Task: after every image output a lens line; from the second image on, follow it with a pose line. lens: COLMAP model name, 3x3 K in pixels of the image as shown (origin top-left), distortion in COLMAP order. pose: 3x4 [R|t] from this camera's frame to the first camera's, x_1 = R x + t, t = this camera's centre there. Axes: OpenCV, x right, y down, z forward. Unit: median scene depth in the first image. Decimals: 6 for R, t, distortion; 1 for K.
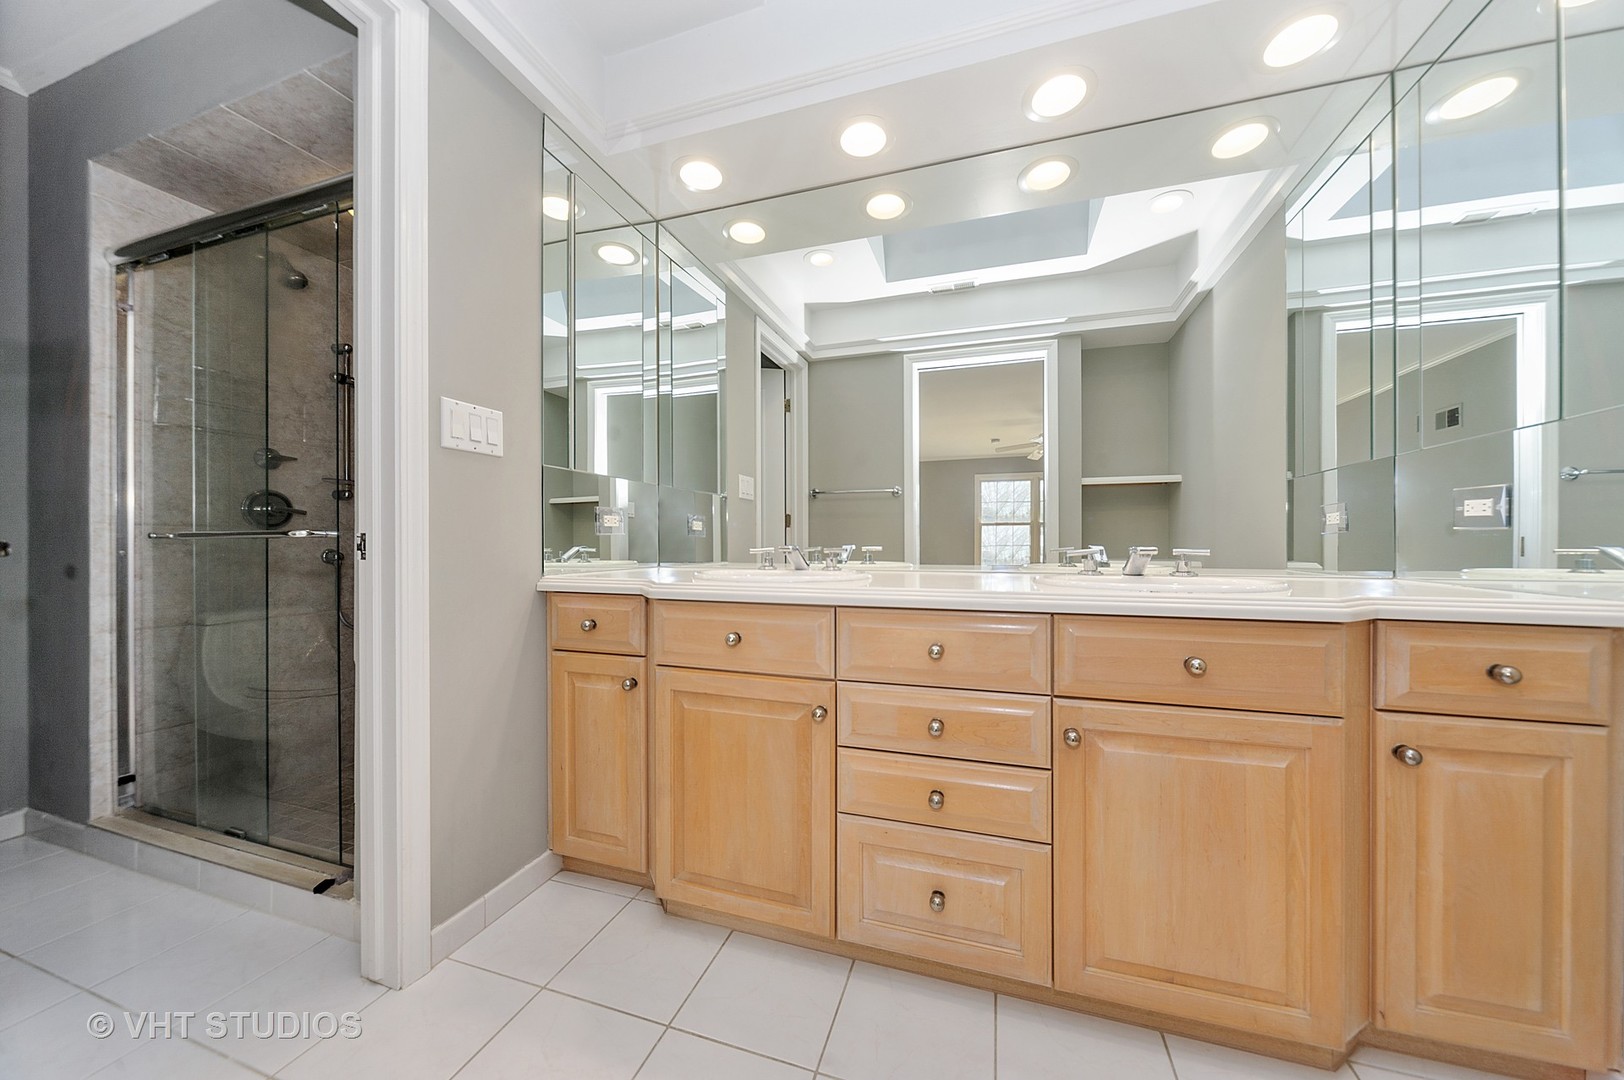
lens RADIAL K [[557.3, 0, 811.9], [0, 557.3, 551.8], [0, 0, 1]] dist [-0.001177, -0.000078]
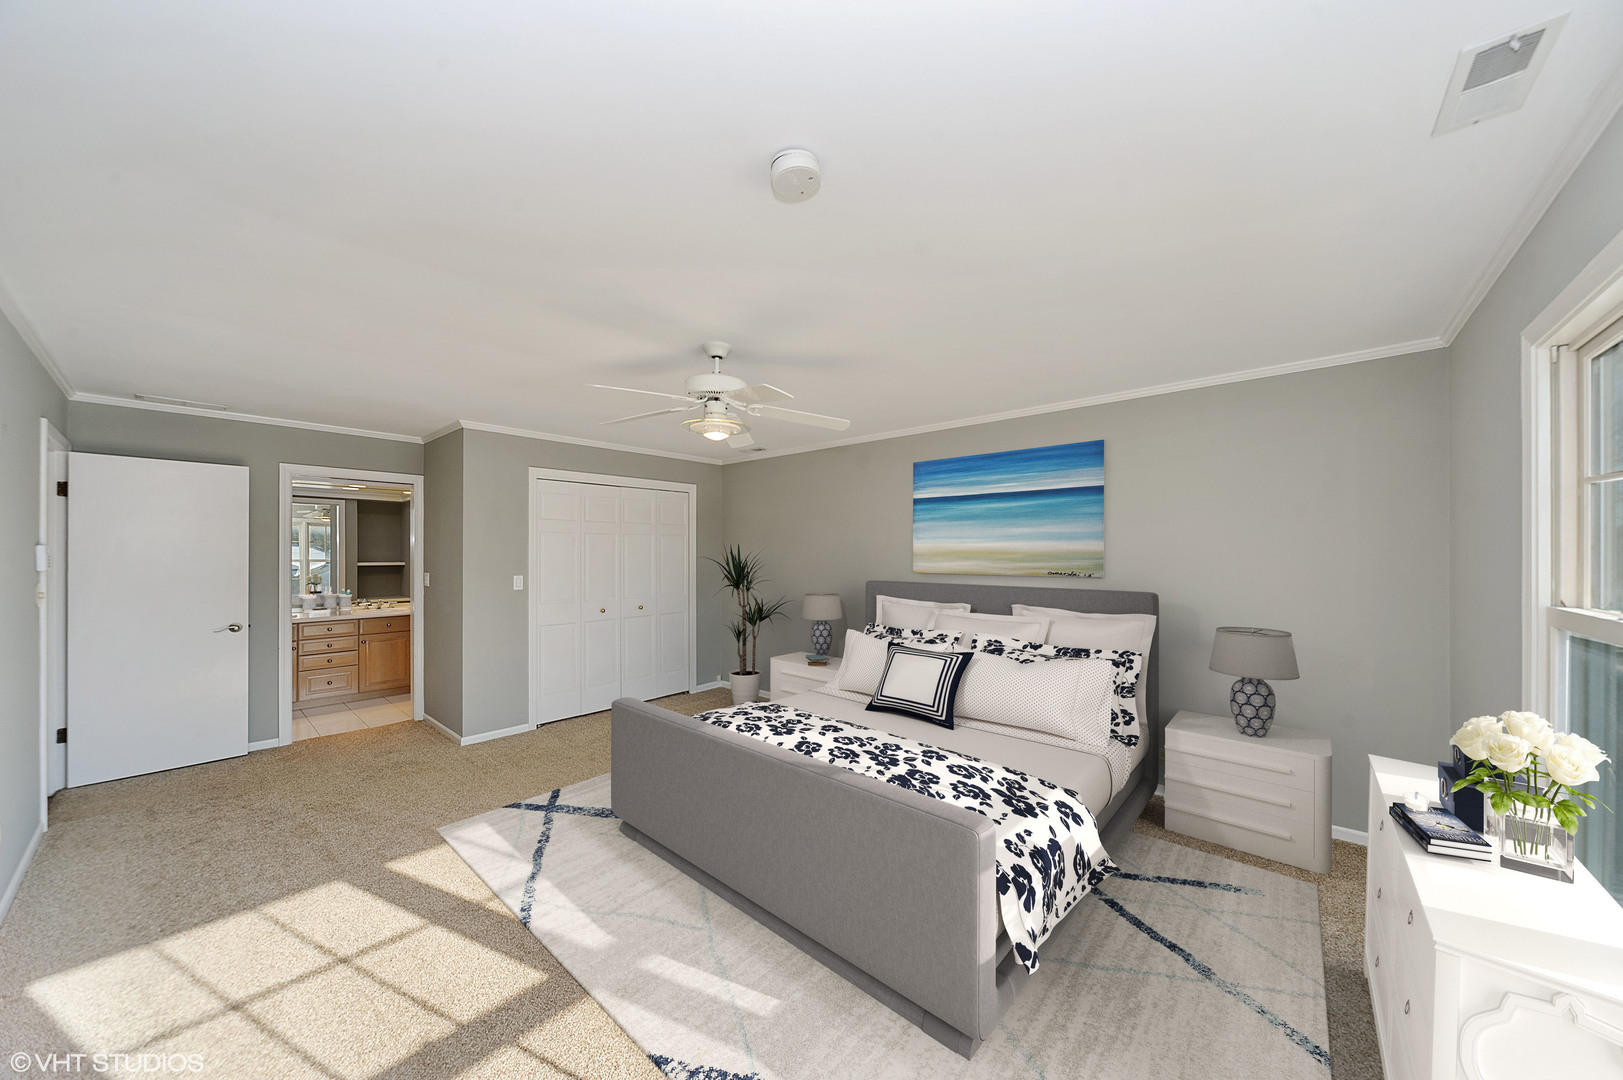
lens RADIAL K [[556.9, 0, 811.4], [0, 556.9, 551.8], [0, 0, 1]] dist [-0.001177, -0.000078]
pose [[0.395769, 0.002403, 0.918347, -0.869576], [0.000824, 0.999995, -0.002973, -0.177203], [-0.918350, 0.001934, 0.395765, -1.601958]]
